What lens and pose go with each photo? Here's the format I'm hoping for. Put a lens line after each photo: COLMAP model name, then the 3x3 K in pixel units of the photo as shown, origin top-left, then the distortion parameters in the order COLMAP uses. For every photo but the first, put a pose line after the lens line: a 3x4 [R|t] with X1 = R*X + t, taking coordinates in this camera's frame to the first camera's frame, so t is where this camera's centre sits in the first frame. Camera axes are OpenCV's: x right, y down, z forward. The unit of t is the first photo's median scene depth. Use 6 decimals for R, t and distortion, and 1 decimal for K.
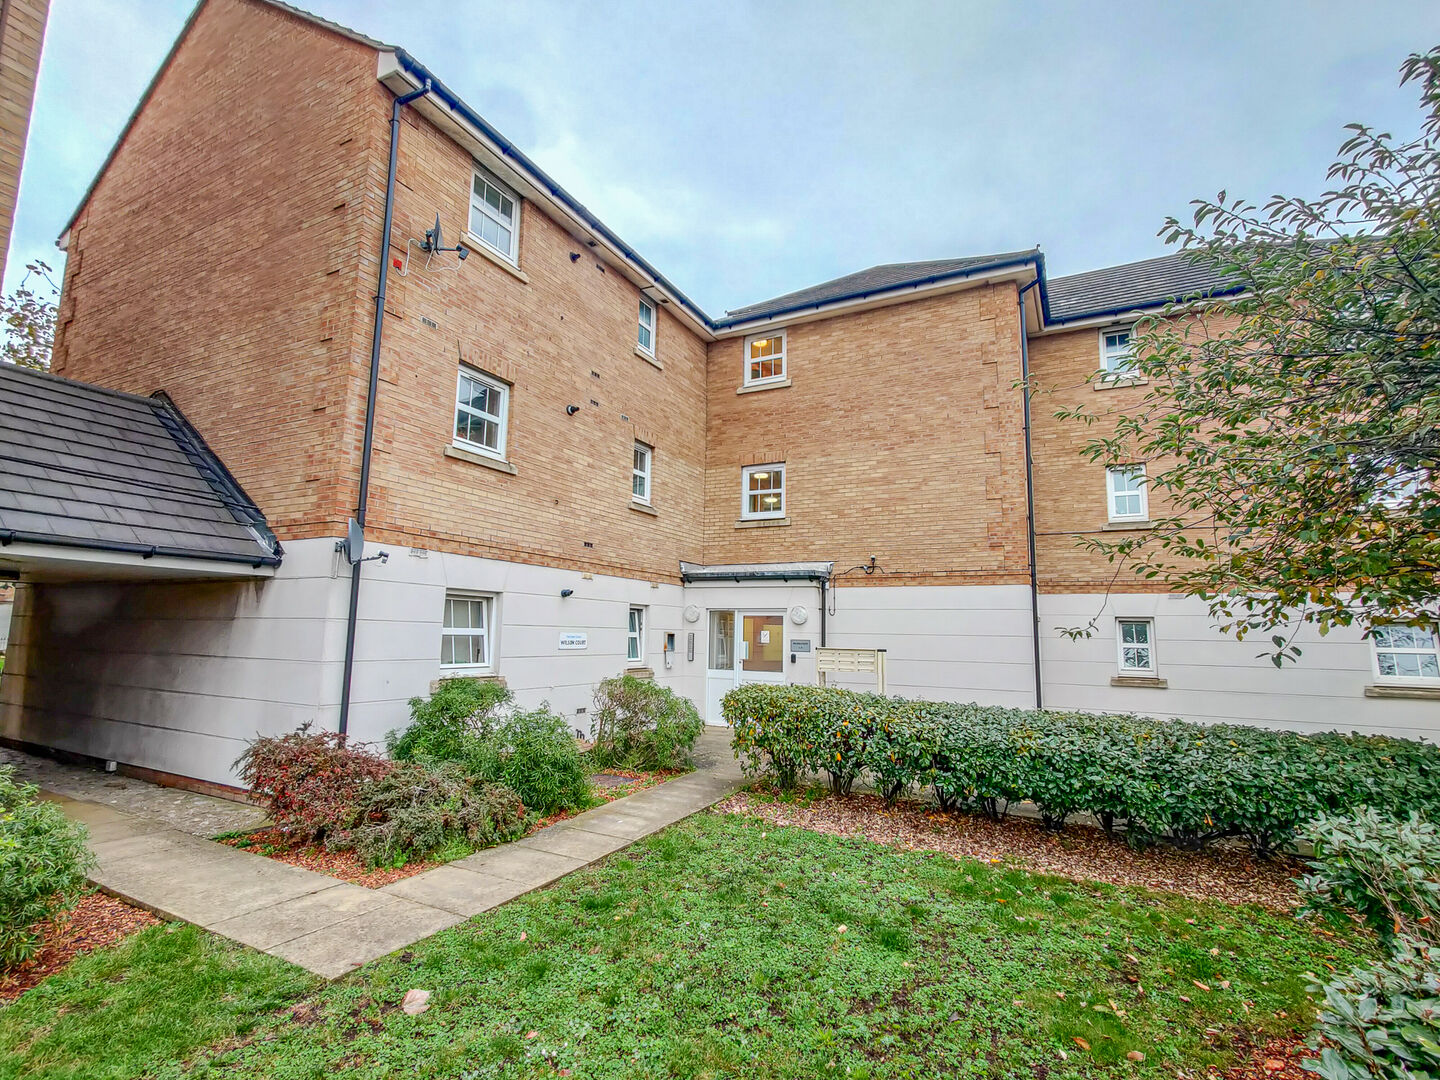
lens RADIAL K [[694.1, 0, 721.7], [0, 694.1, 535.2], [0, 0, 1]] dist [-0.025768, -0.000156]
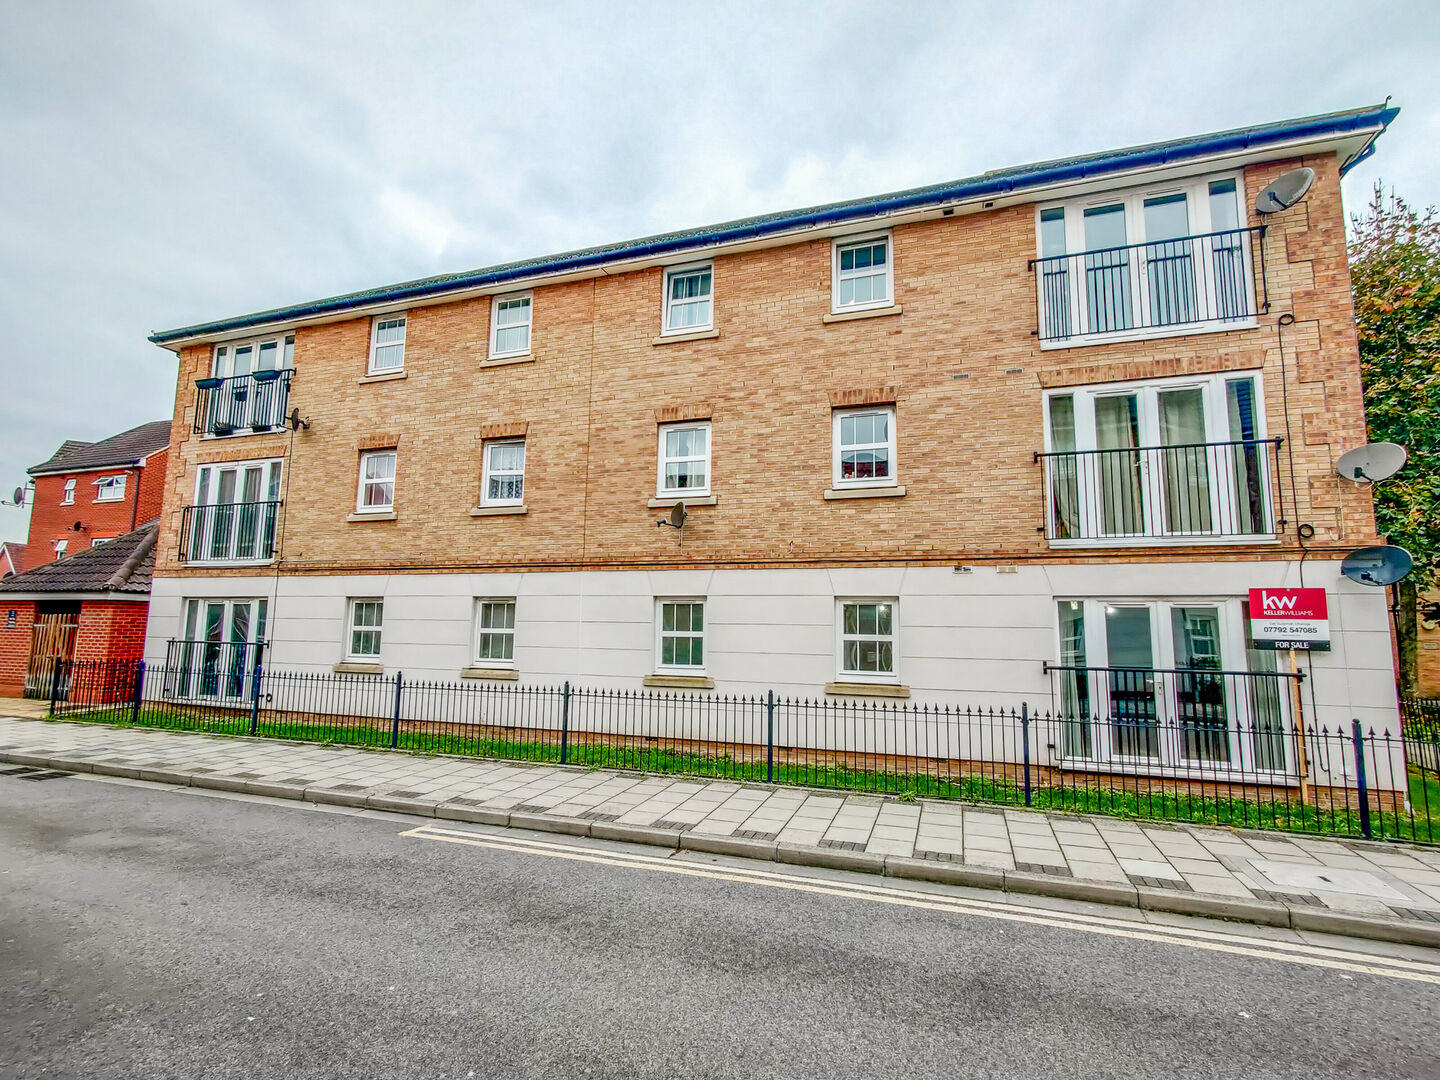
lens RADIAL K [[683.1, 0, 717.9], [0, 683.1, 539.4], [0, 0, 1]] dist [0.002055, 0.000006]
pose [[0.153549, -0.133272, -0.979112, 0.768561], [0.122160, 0.985822, -0.115028, 0.135096], [0.980561, -0.101946, 0.167652, 0.978805]]
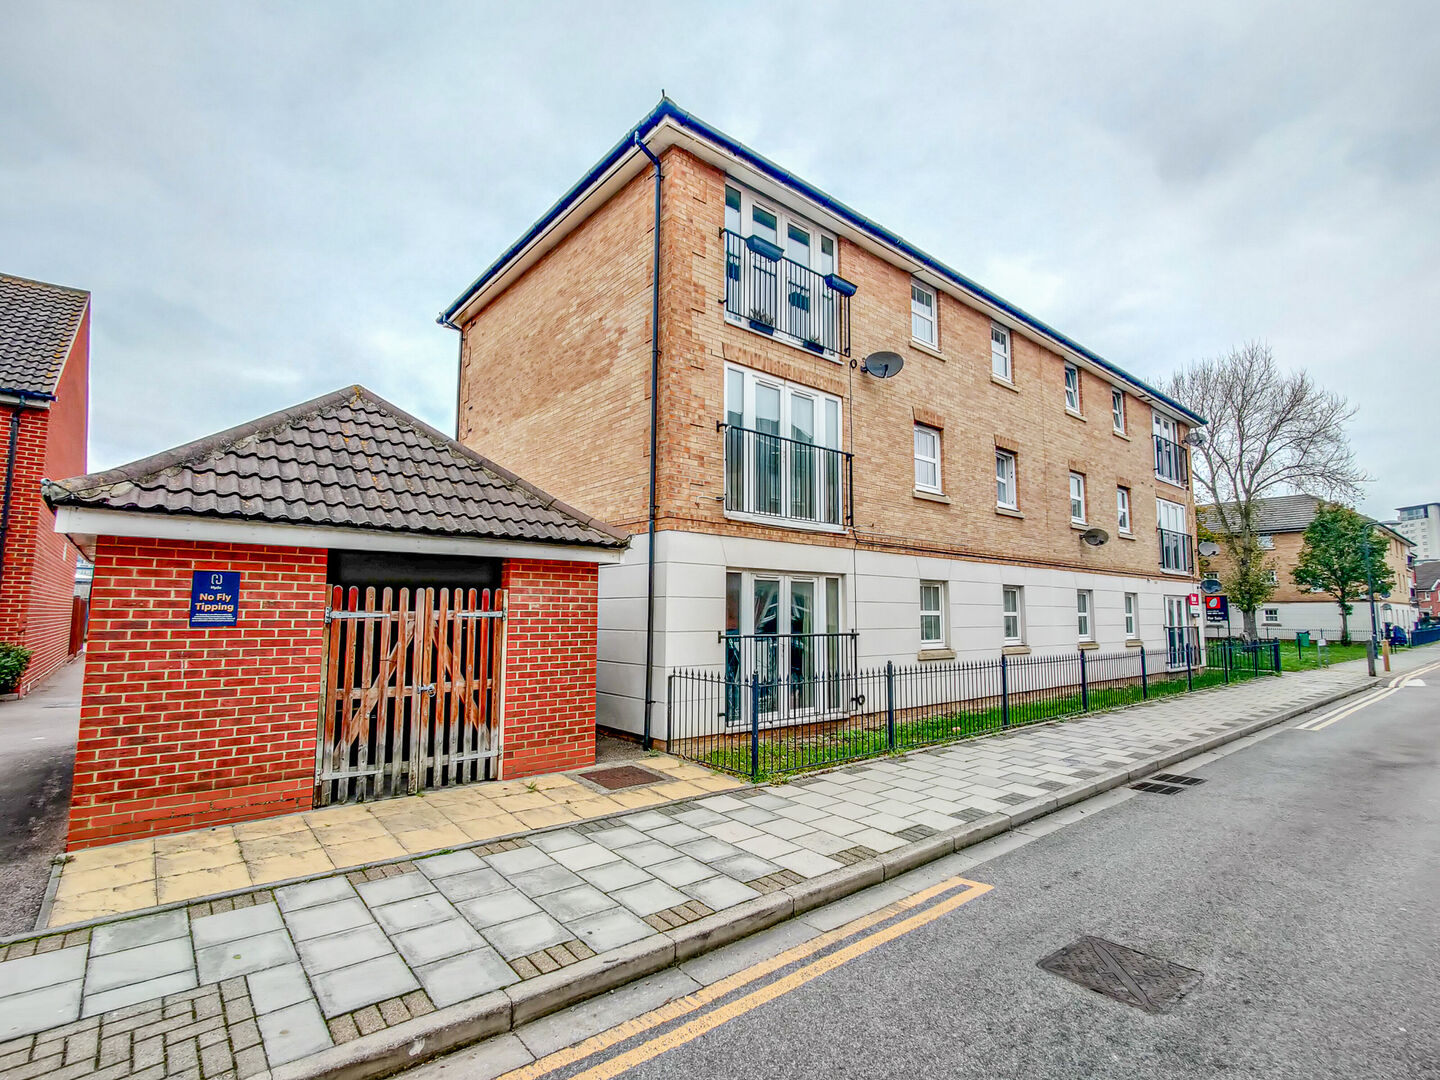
lens RADIAL K [[683.1, 0, 707.3], [0, 683.1, 546.4], [0, 0, 1]] dist [0.002055, 0.000006]
pose [[0.922346, -0.038998, -0.384391, -0.102400], [0.053197, 0.998236, 0.026372, -0.026915], [0.382685, -0.044773, 0.922793, -0.204097]]
